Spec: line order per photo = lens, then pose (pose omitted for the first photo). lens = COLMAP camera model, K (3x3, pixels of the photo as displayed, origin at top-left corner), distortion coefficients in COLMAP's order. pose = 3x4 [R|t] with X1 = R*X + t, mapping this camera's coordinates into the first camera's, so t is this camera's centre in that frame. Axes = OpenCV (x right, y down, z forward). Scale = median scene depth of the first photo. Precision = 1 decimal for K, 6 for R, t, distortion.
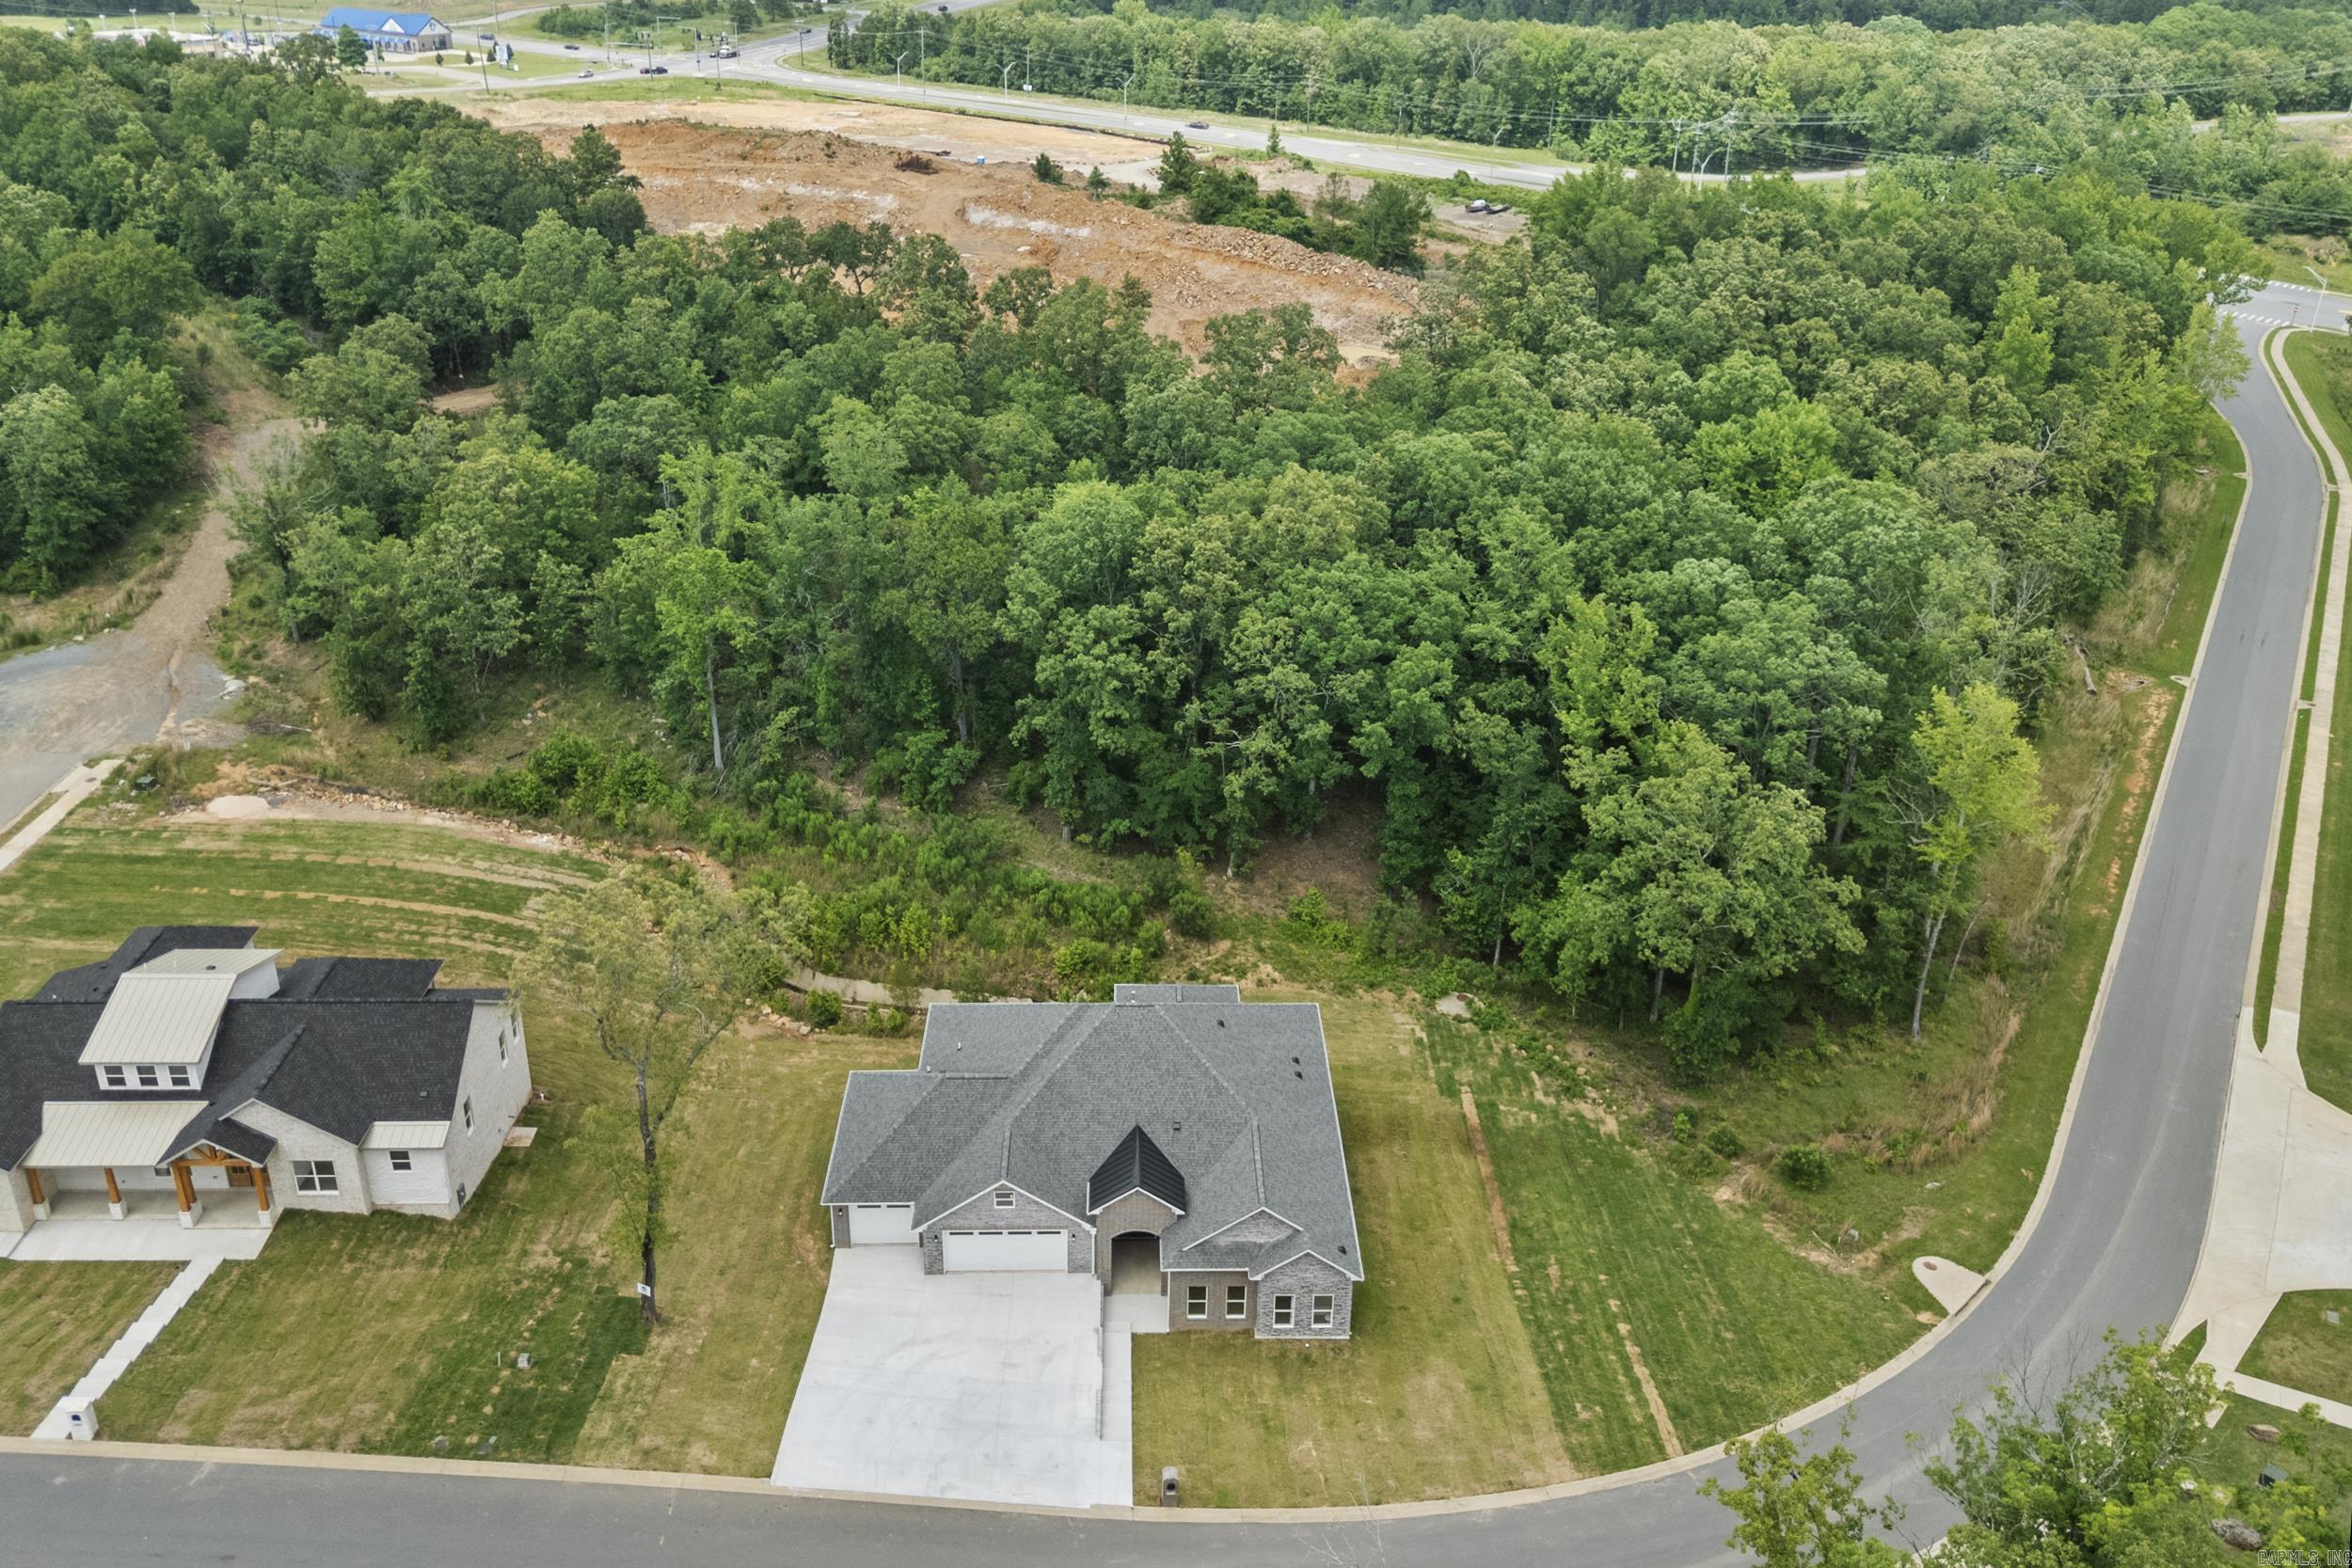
lens RADIAL K [[1709.4, 0, 1180.4], [0, 1709.4, 782.7], [0, 0, 1]] dist [0.043909, -0.023208]
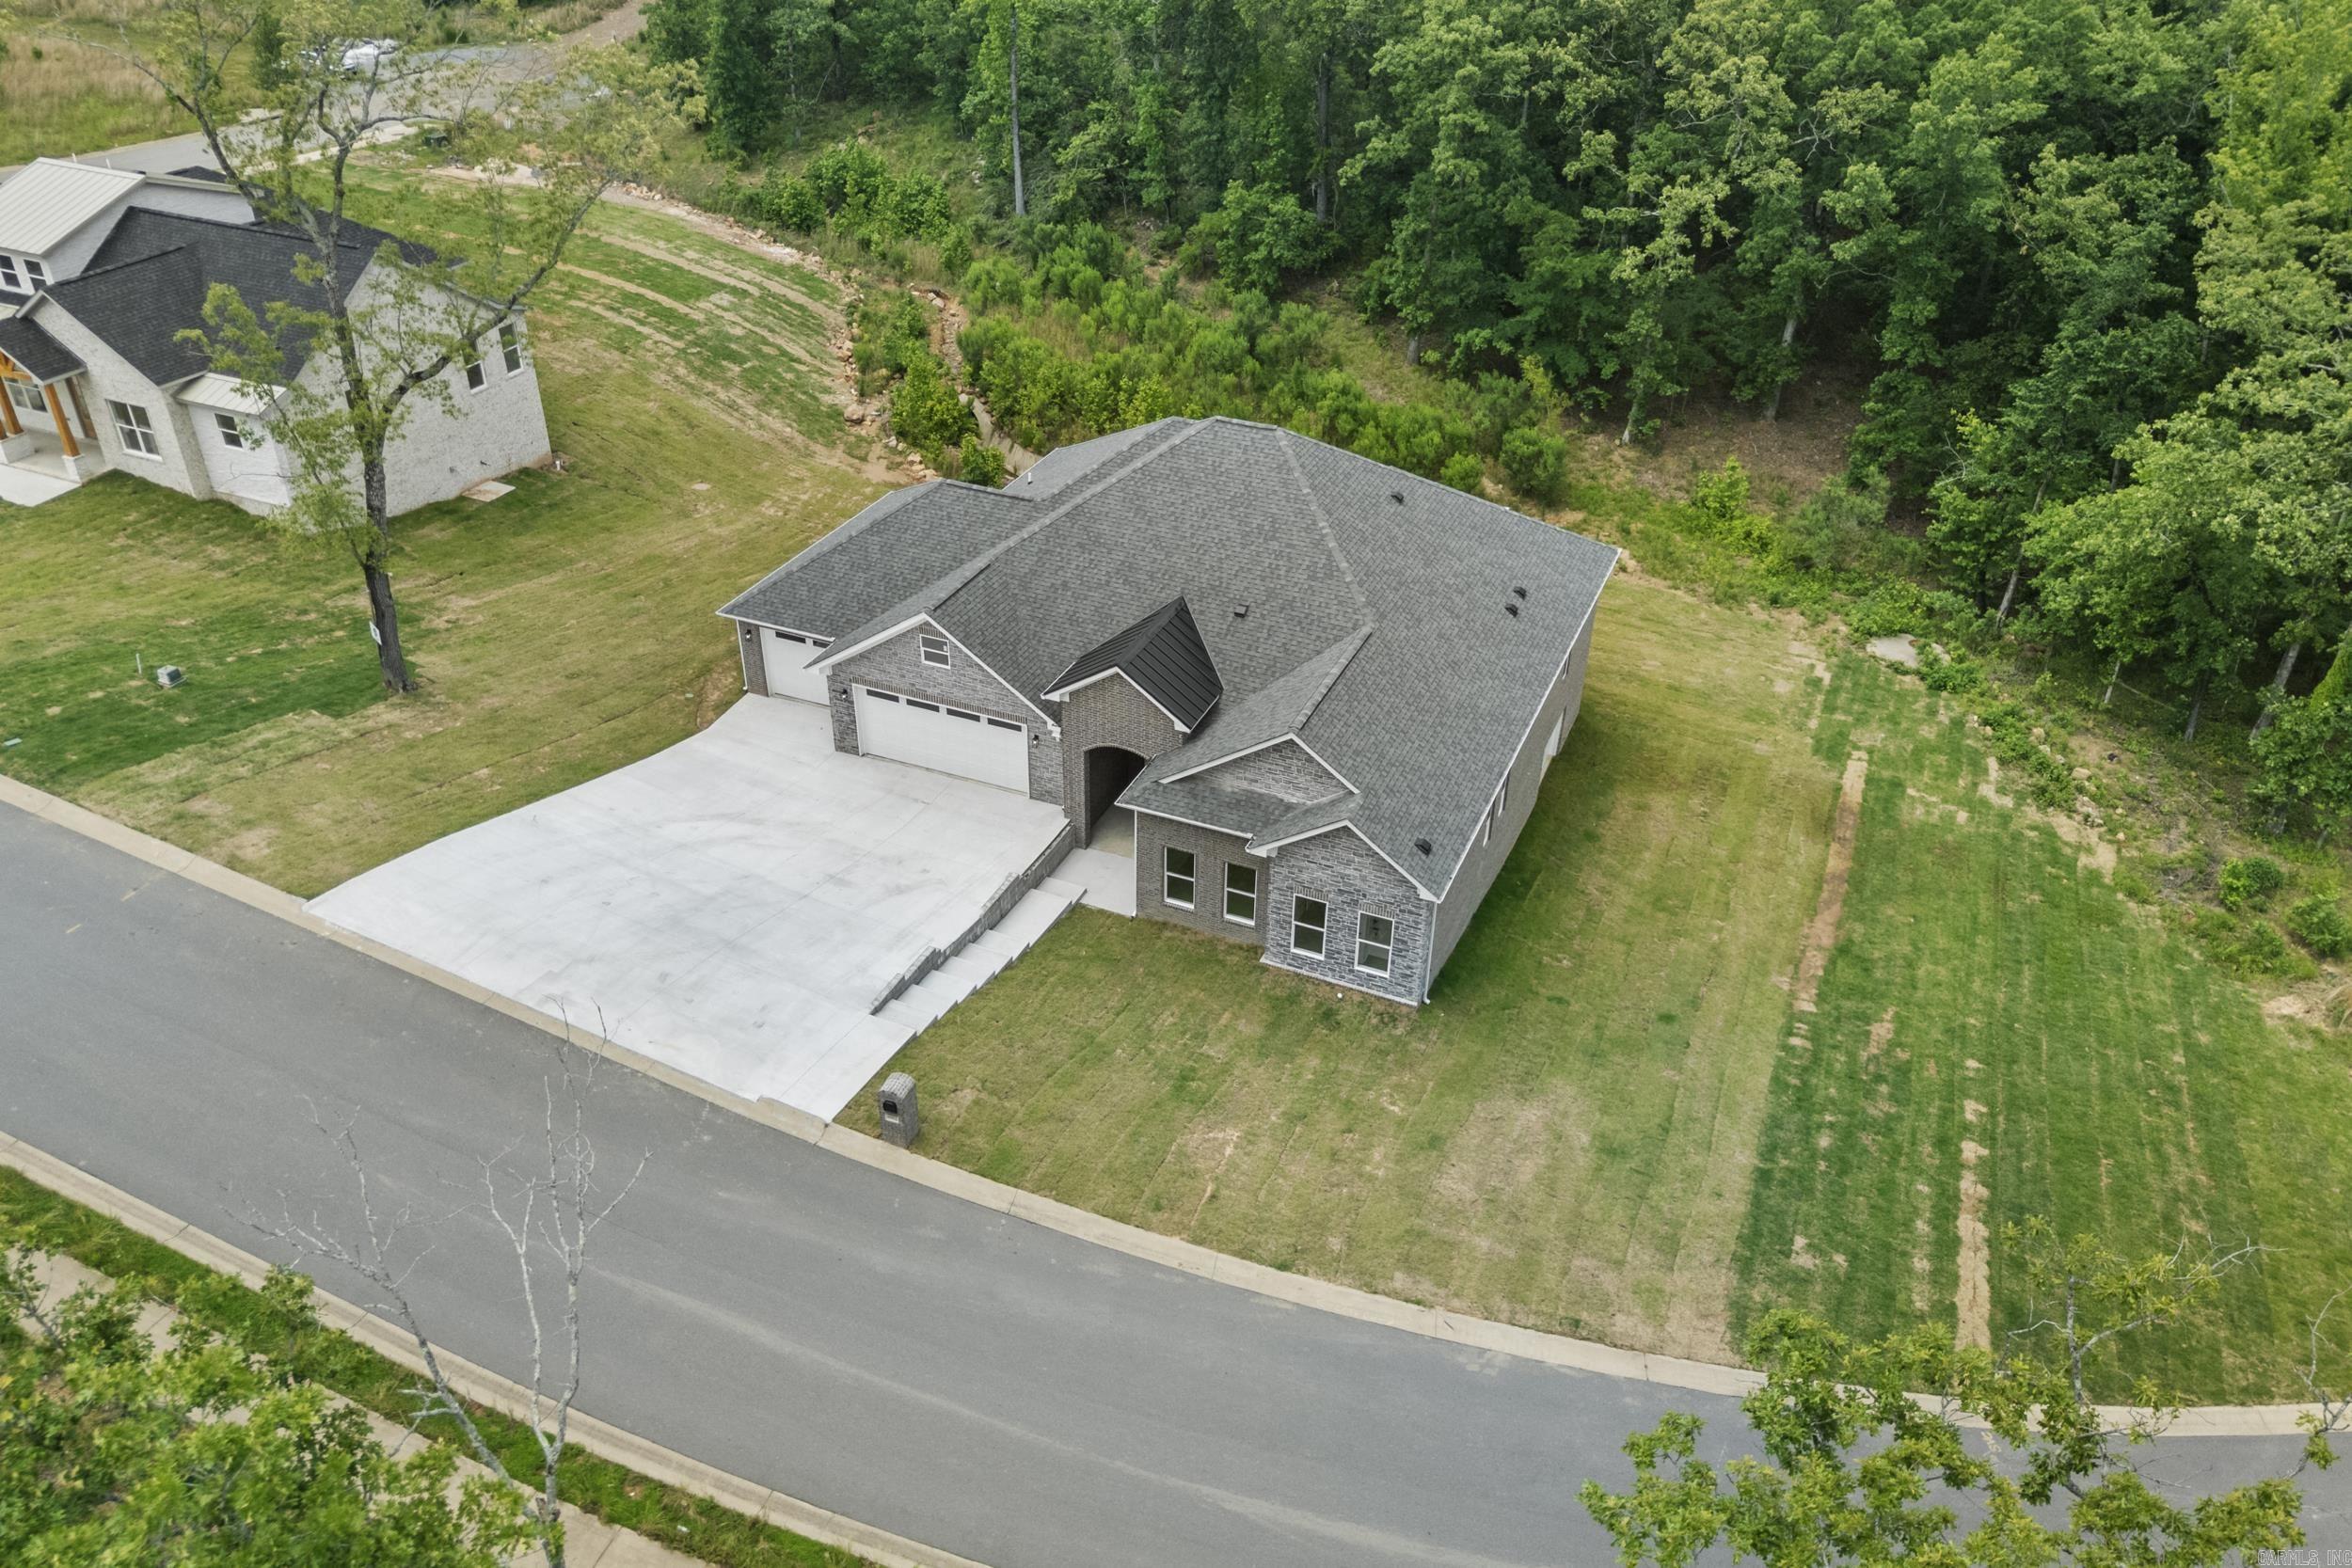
lens RADIAL K [[1709.4, 0, 1127.5], [0, 1709.4, 747.2], [0, 0, 1]] dist [0.043909, -0.023208]
pose [[0.913697, 0.221485, -0.340737, 0.169438], [-0.175340, 0.971232, 0.161136, 0.152665], [0.366624, -0.087485, 0.926247, 0.412557]]
